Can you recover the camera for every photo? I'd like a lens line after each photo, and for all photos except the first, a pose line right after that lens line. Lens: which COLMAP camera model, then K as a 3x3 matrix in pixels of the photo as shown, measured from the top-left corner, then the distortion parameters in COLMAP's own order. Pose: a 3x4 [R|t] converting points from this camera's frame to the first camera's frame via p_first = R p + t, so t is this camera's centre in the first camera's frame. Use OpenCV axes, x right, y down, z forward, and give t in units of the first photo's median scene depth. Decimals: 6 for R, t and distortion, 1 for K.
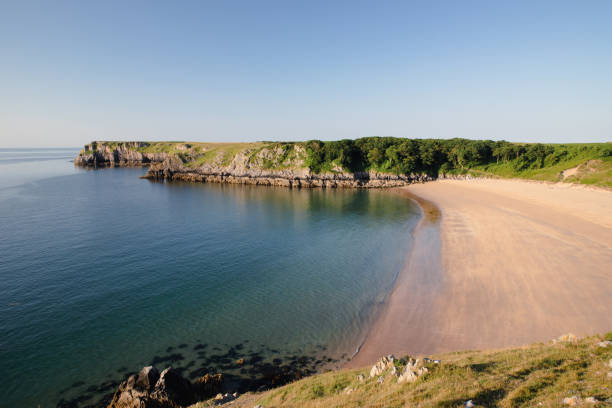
lens RADIAL K [[403.1, 0, 326.3], [0, 403.1, 204.9], [0, 0, 1]] dist [-0.093551, 0.084397]
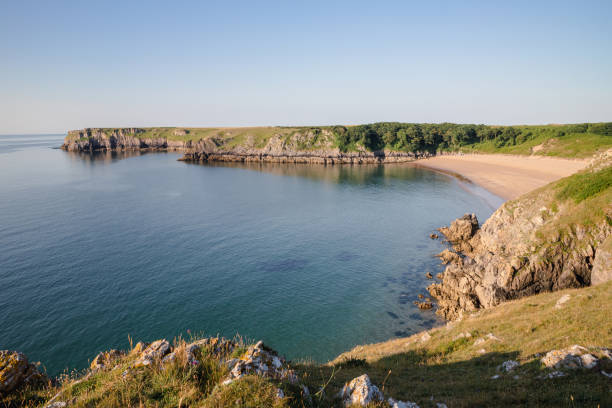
lens RADIAL K [[403.1, 0, 326.3], [0, 403.1, 204.9], [0, 0, 1]] dist [-0.093551, 0.084397]
pose [[0.991288, -0.034745, 0.127045, -0.236896], [0.029500, 0.998642, 0.042937, 0.027571], [-0.128364, -0.038815, 0.990967, -0.222221]]
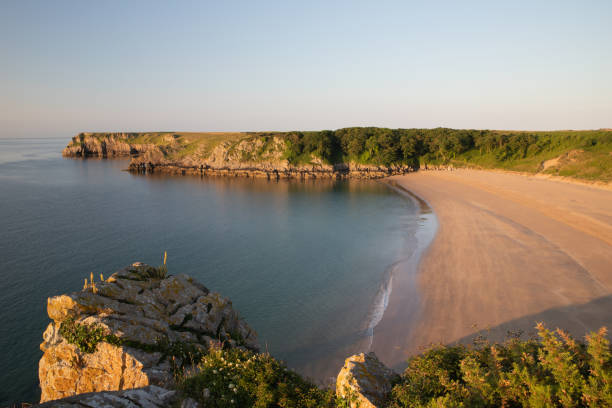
lens RADIAL K [[403.1, 0, 326.3], [0, 403.1, 204.9], [0, 0, 1]] dist [-0.093551, 0.084397]
pose [[0.999952, -0.009807, 0.000354, 0.049252], [0.009791, 0.999451, 0.031655, -0.012247], [-0.000664, -0.031650, 0.999499, 0.012550]]
